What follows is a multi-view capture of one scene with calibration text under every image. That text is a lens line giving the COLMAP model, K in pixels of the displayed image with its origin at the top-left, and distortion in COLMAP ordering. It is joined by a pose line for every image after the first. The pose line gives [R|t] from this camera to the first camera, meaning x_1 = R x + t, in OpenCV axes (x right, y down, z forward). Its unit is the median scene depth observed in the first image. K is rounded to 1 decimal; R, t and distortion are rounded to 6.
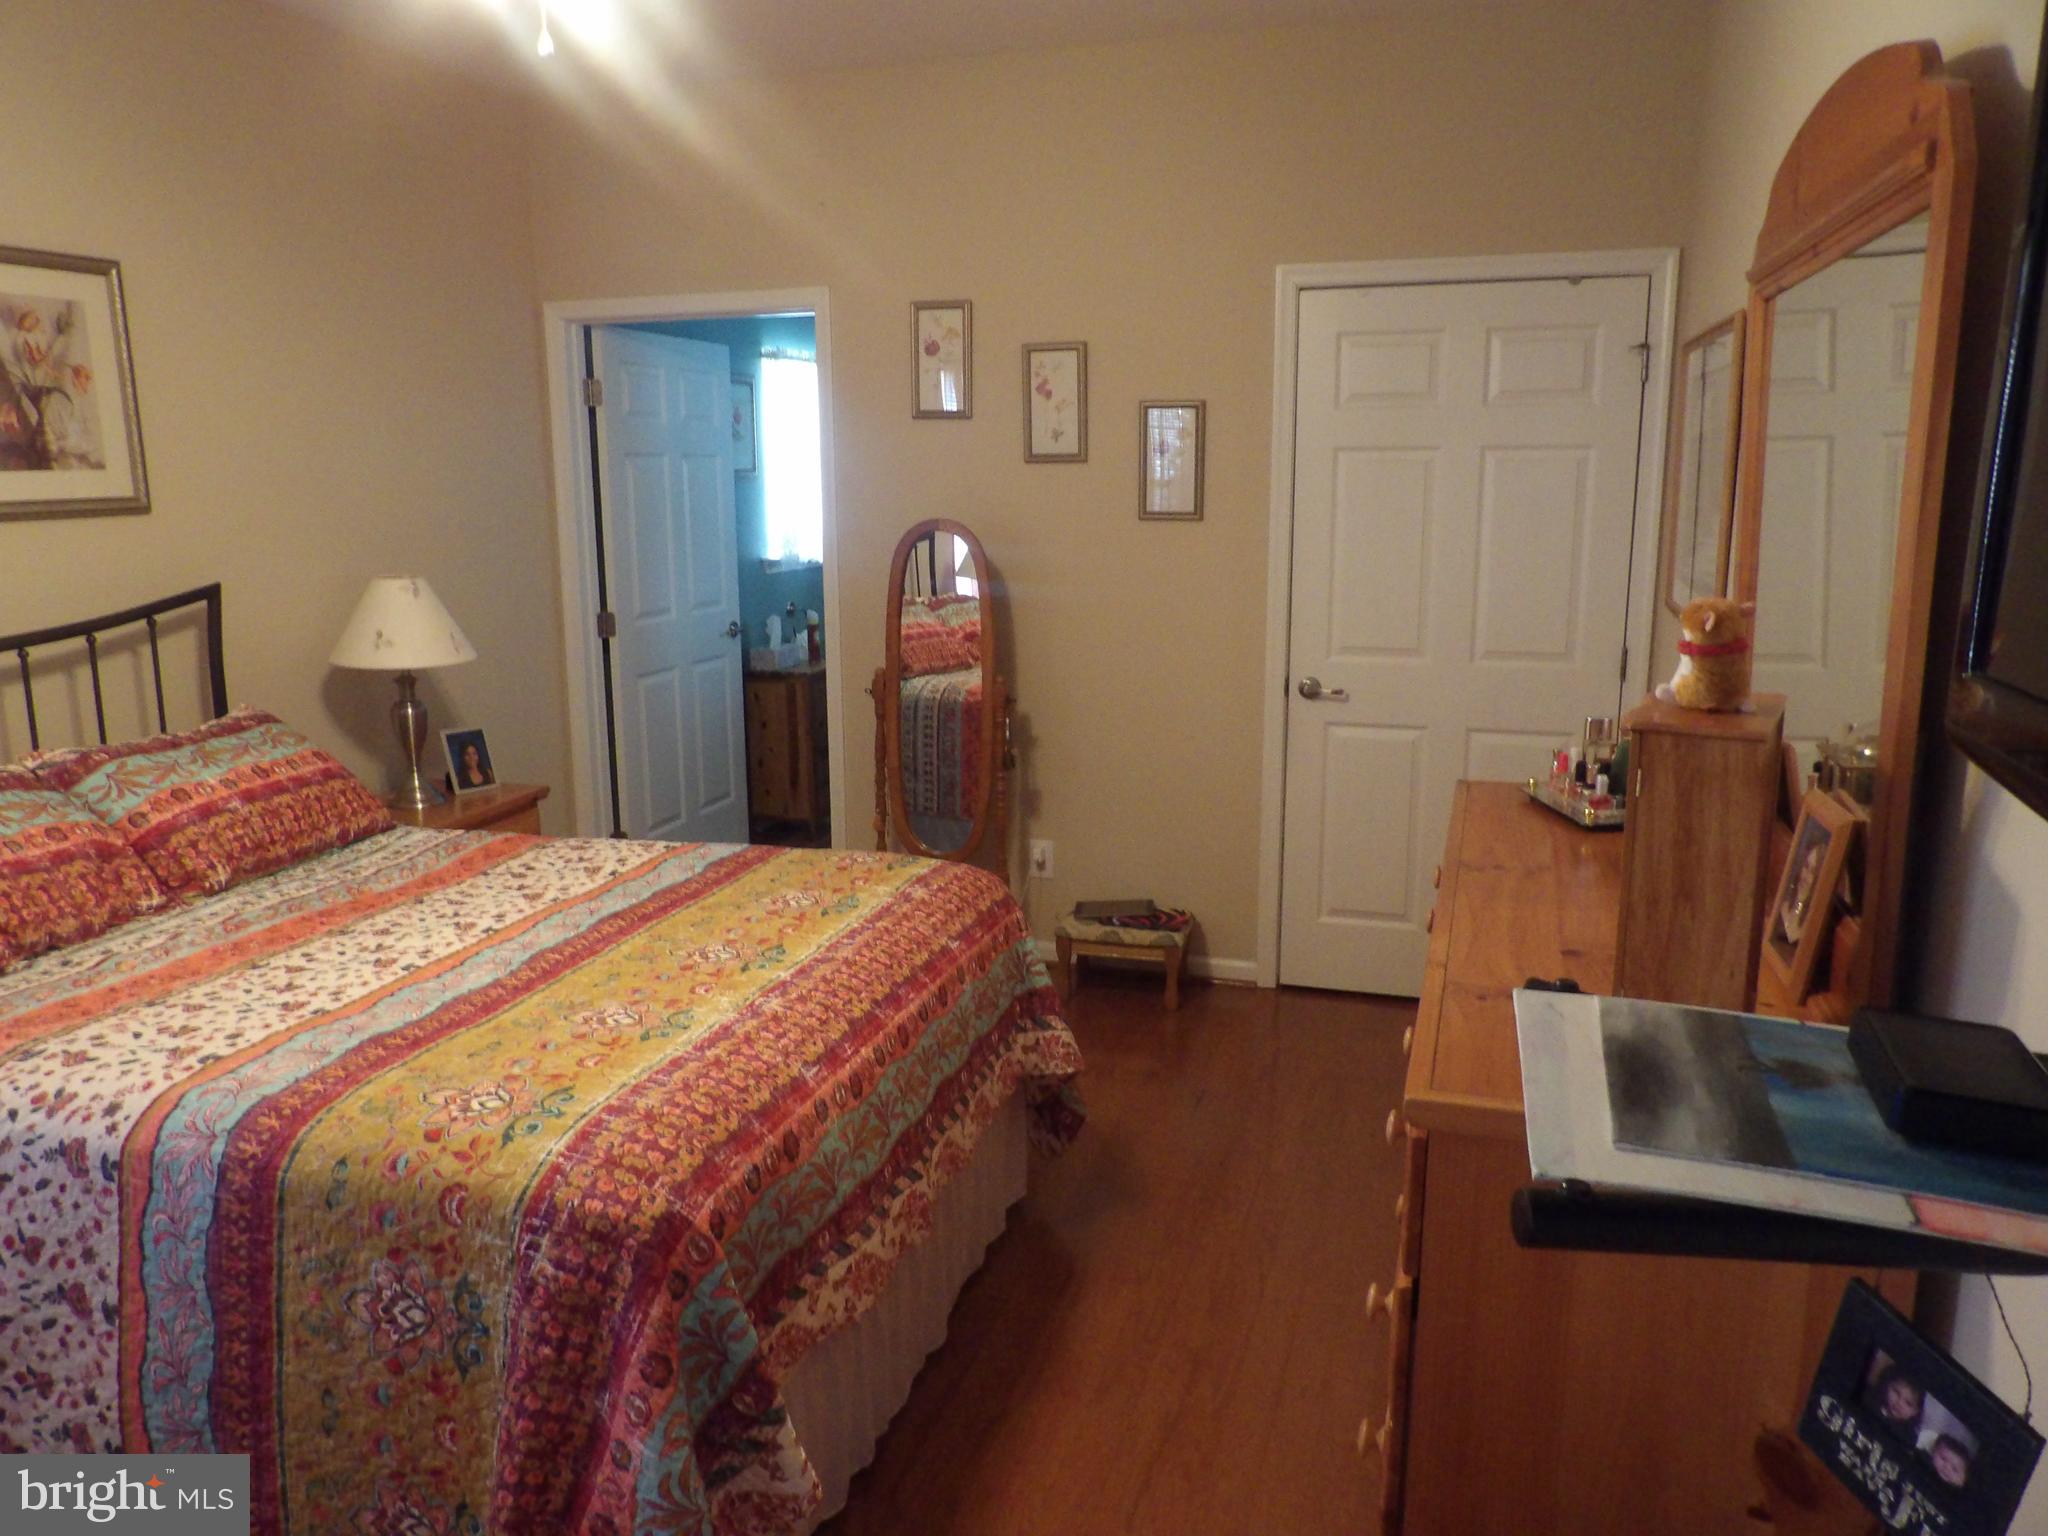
lens RADIAL K [[1465.4, 0, 1006.9], [0, 1465.4, 768.3], [0, 0, 1]] dist [-0.029896, 0.036043]
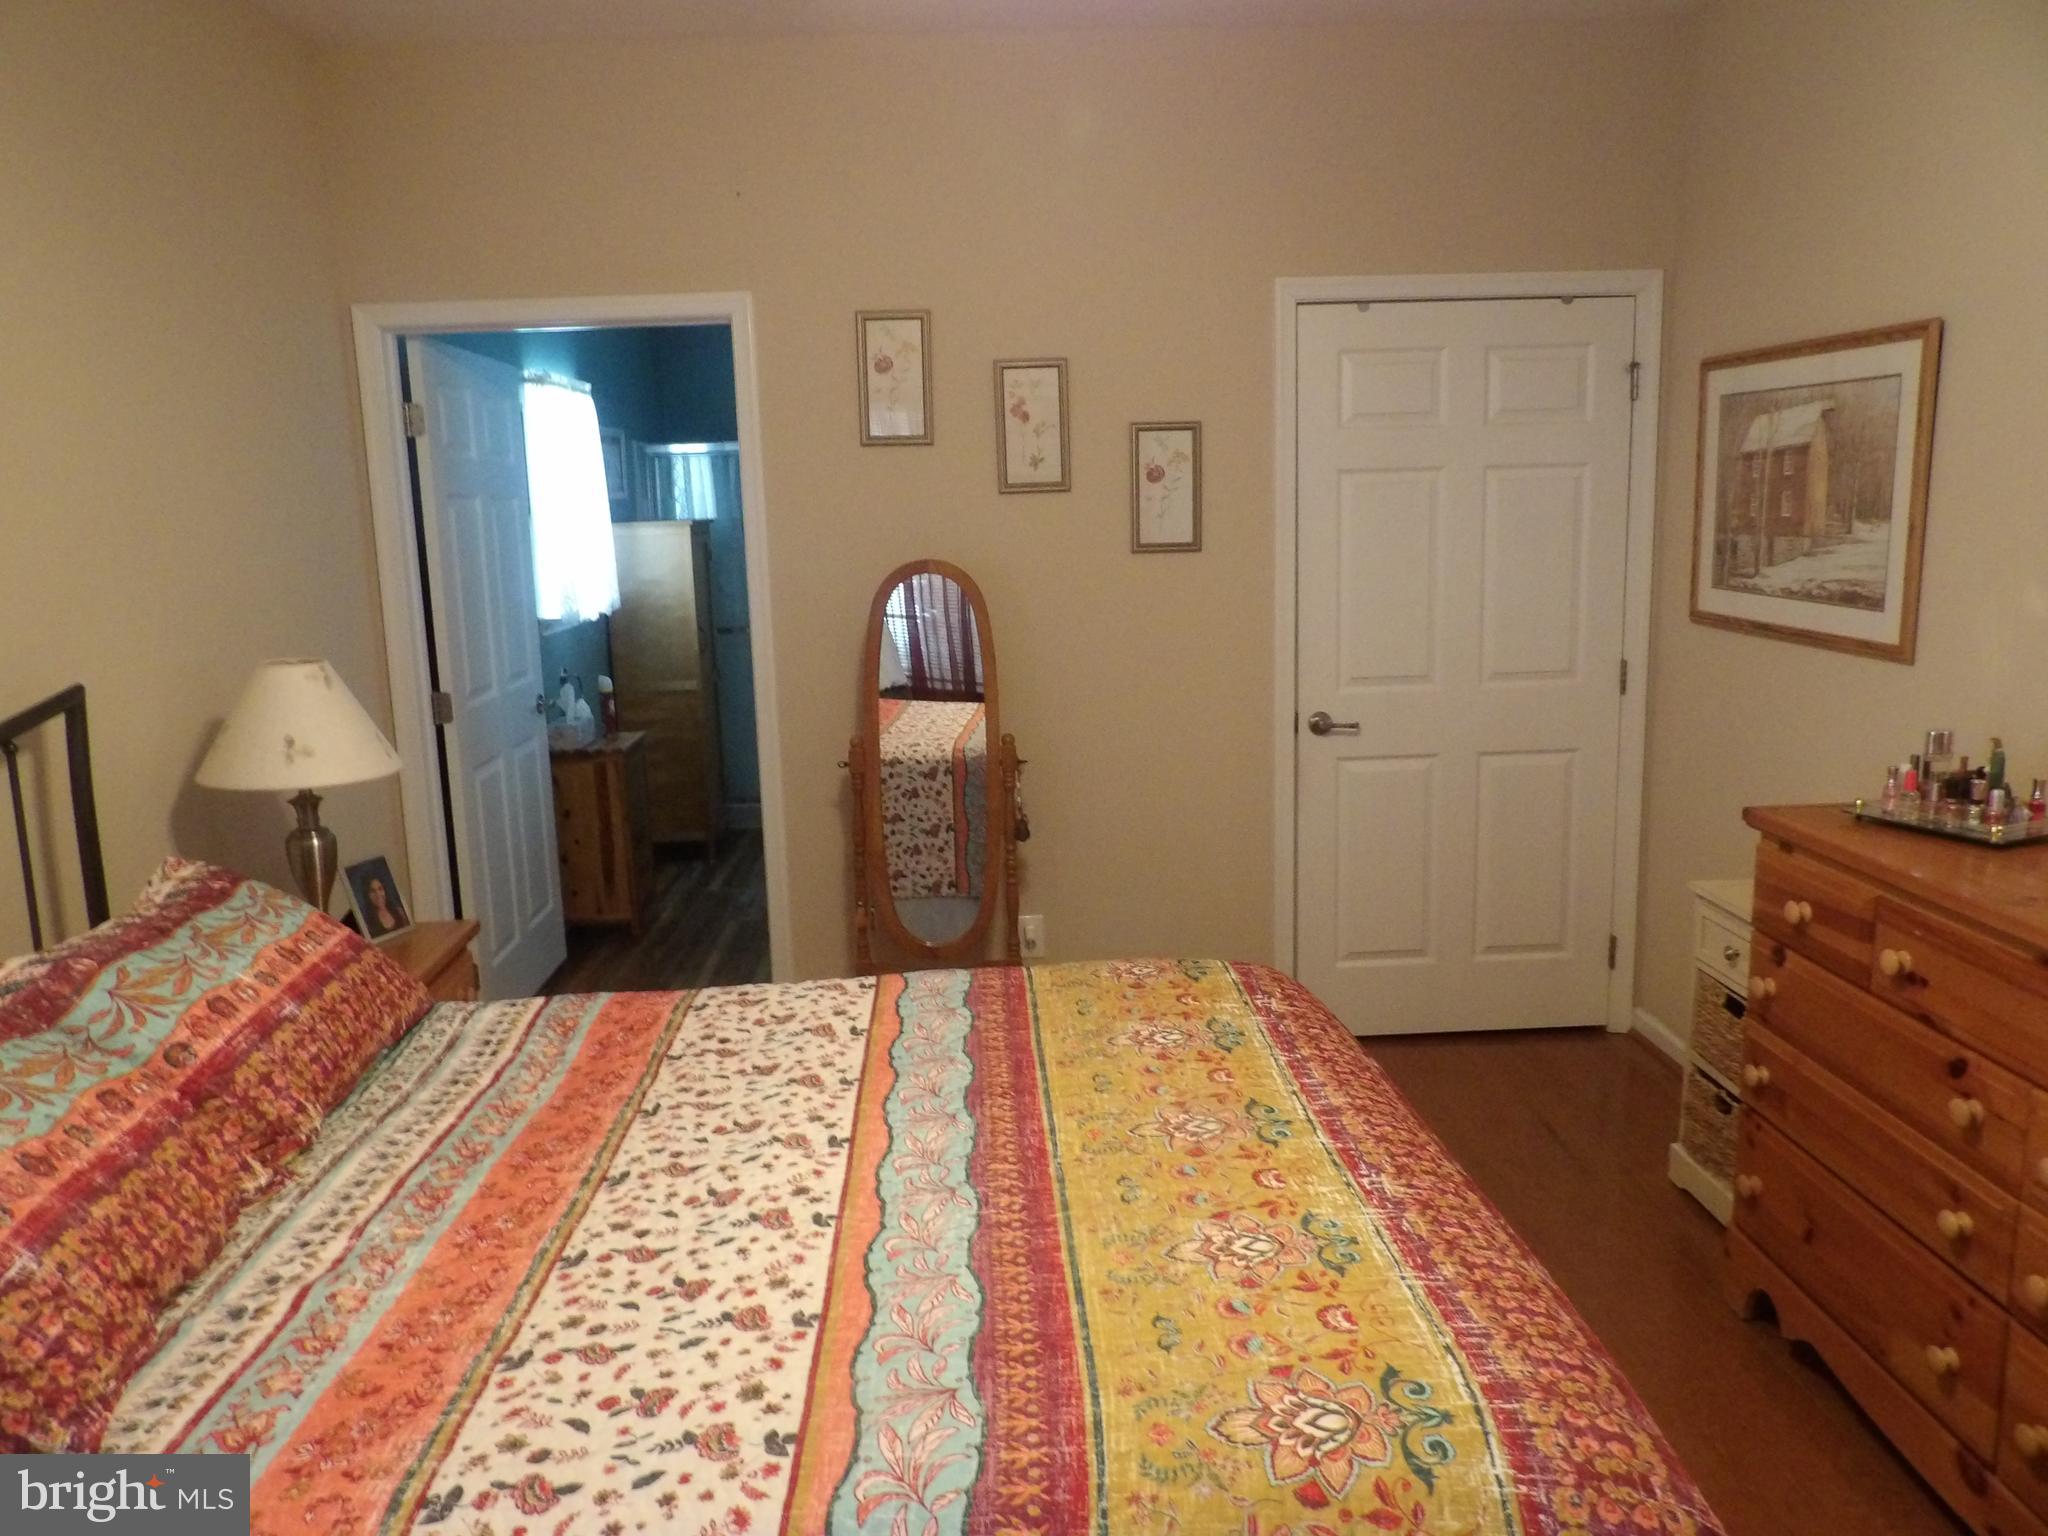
lens RADIAL K [[1465.4, 0, 1006.9], [0, 1465.4, 768.3], [0, 0, 1]] dist [-0.029896, 0.036043]
pose [[0.940342, -0.082078, 0.330182, -0.454120], [0.091235, 0.995753, -0.012306, -0.049814], [-0.327770, 0.041696, 0.943837, 0.264546]]
